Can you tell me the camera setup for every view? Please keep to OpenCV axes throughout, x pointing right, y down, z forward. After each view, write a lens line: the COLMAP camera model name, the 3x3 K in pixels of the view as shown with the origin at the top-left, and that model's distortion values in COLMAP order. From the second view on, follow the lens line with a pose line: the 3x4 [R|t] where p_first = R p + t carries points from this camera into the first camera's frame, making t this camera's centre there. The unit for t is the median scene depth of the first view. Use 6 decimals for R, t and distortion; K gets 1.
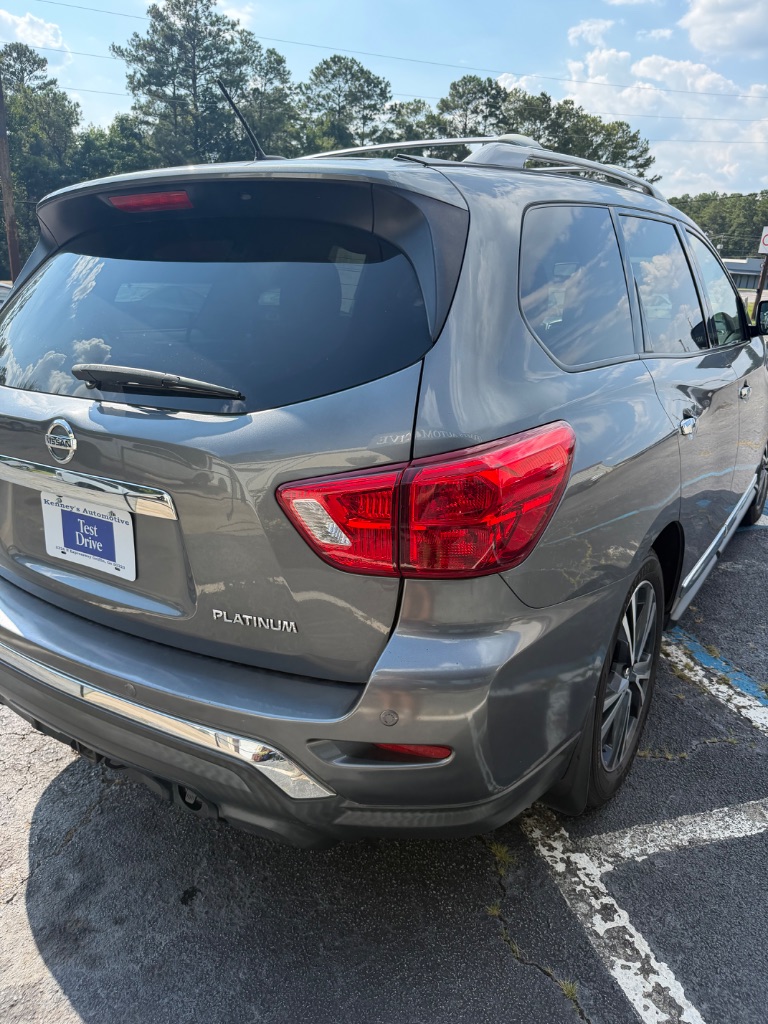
lens RADIAL K [[731.1, 0, 385.7], [0, 731.1, 513.7], [0, 0, 1]] dist [-0.004205, -0.006109]
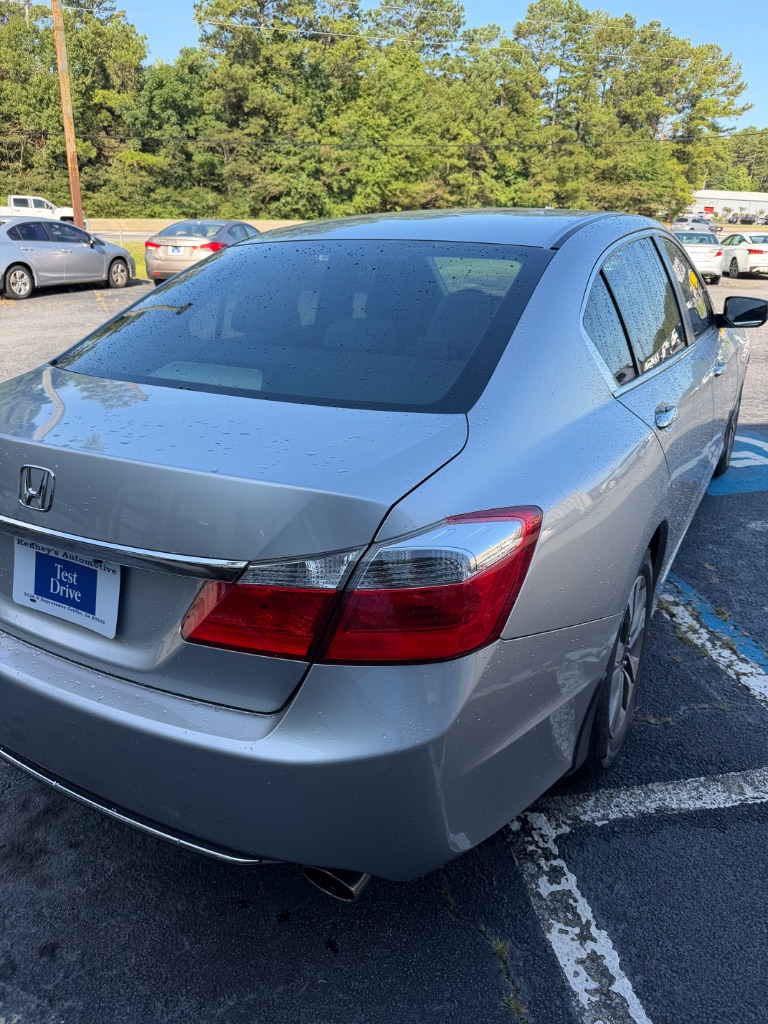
lens RADIAL K [[731.1, 0, 379.3], [0, 731.1, 503.8], [0, 0, 1]] dist [-0.004205, -0.006109]
pose [[0.995454, 0.035638, -0.088328, 0.092025], [-0.029936, 0.997432, 0.065058, -0.004083], [0.090420, -0.062118, 0.993965, 0.024745]]
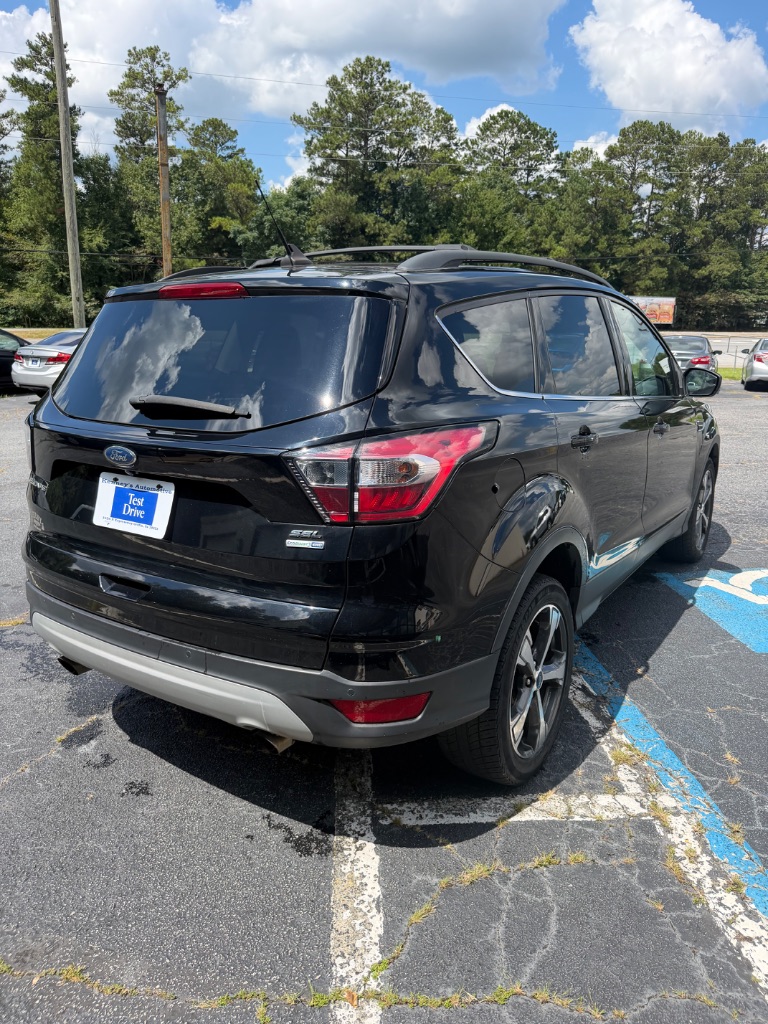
lens RADIAL K [[731.1, 0, 382.3], [0, 731.1, 509.0], [0, 0, 1]] dist [-0.004205, -0.006109]
pose [[0.975826, 0.046191, -0.213614, 0.278209], [-0.060042, 0.996462, -0.058810, -0.075460], [0.210141, 0.070214, 0.975146, 0.230106]]
